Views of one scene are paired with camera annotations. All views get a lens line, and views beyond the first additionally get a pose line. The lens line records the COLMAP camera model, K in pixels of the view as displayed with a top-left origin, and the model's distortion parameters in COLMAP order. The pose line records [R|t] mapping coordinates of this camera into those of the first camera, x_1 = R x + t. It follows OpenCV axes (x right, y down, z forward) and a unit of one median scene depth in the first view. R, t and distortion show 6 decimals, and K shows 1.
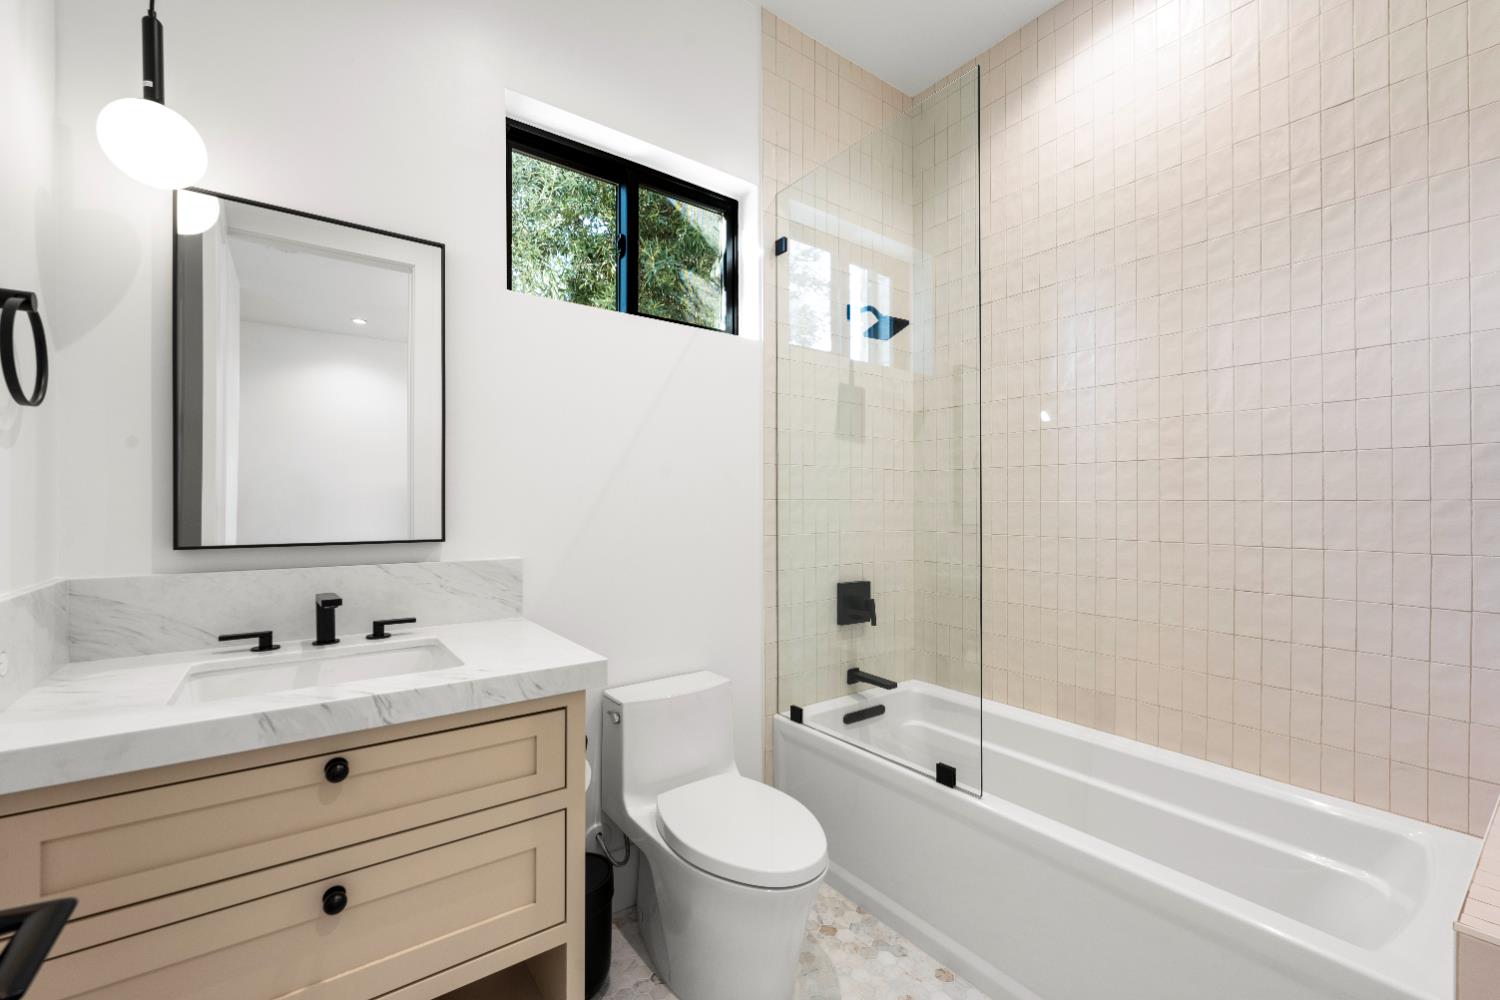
lens RADIAL K [[607.8, 0, 748.4], [0, 607.8, 508.0], [0, 0, 1]] dist [-0.015779, -0.000051]
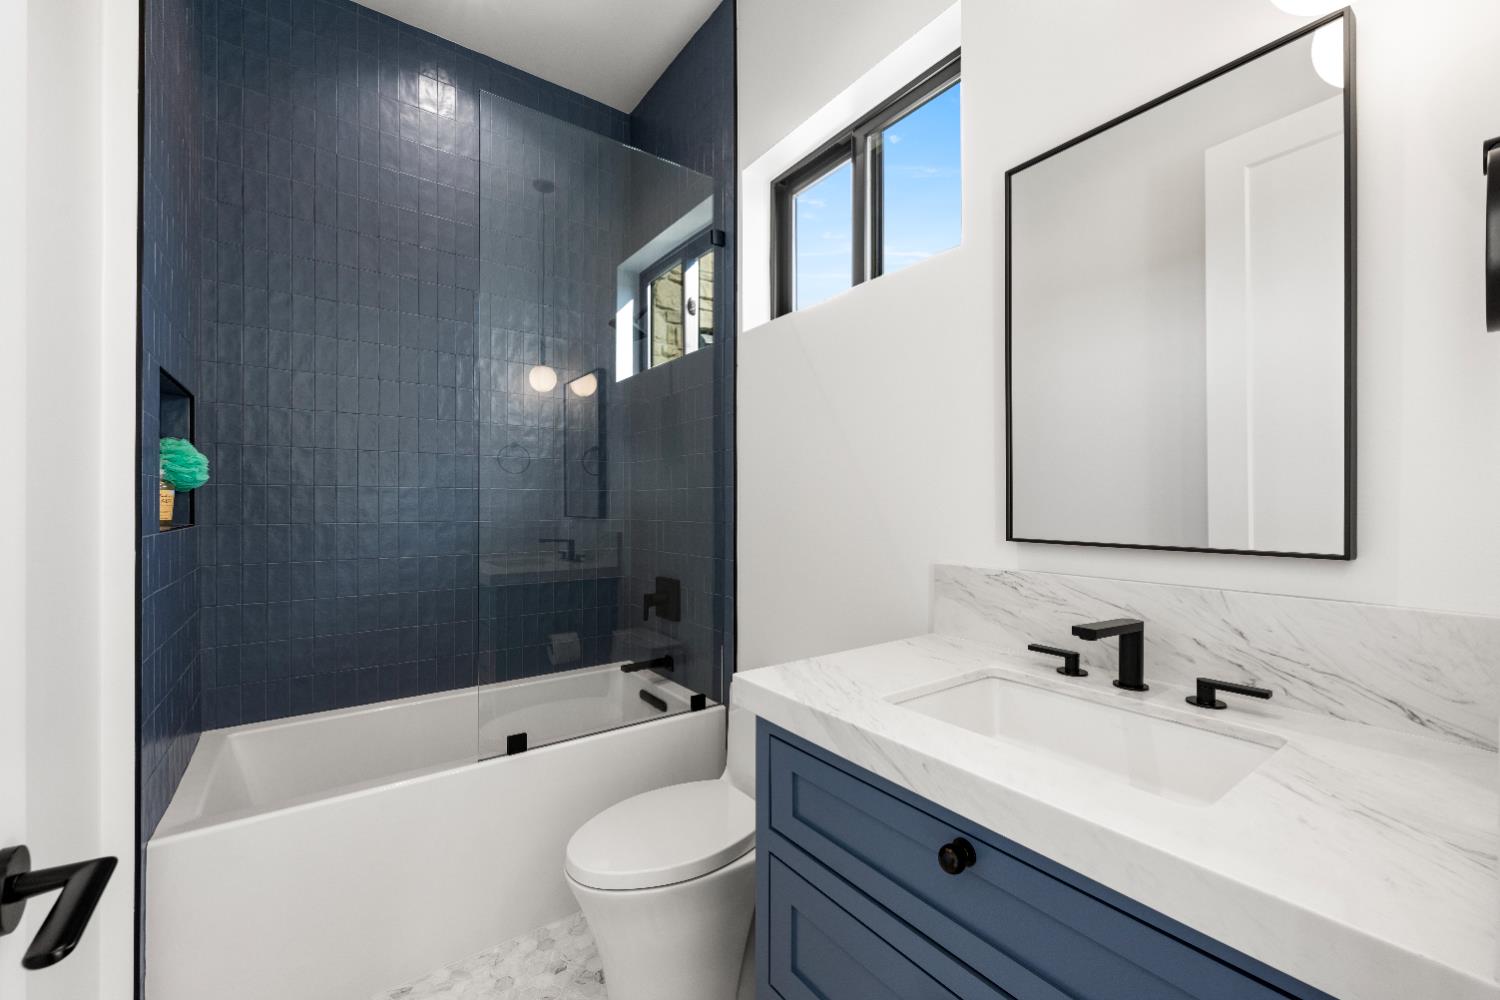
lens RADIAL K [[607.8, 0, 753.3], [0, 607.8, 502.4], [0, 0, 1]] dist [-0.015779, -0.000051]
pose [[-0.010170, -0.000548, -0.999948, 0.008831], [0.003443, 0.999994, -0.000583, 0.006008], [0.999942, -0.003449, -0.010168, 0.567243]]
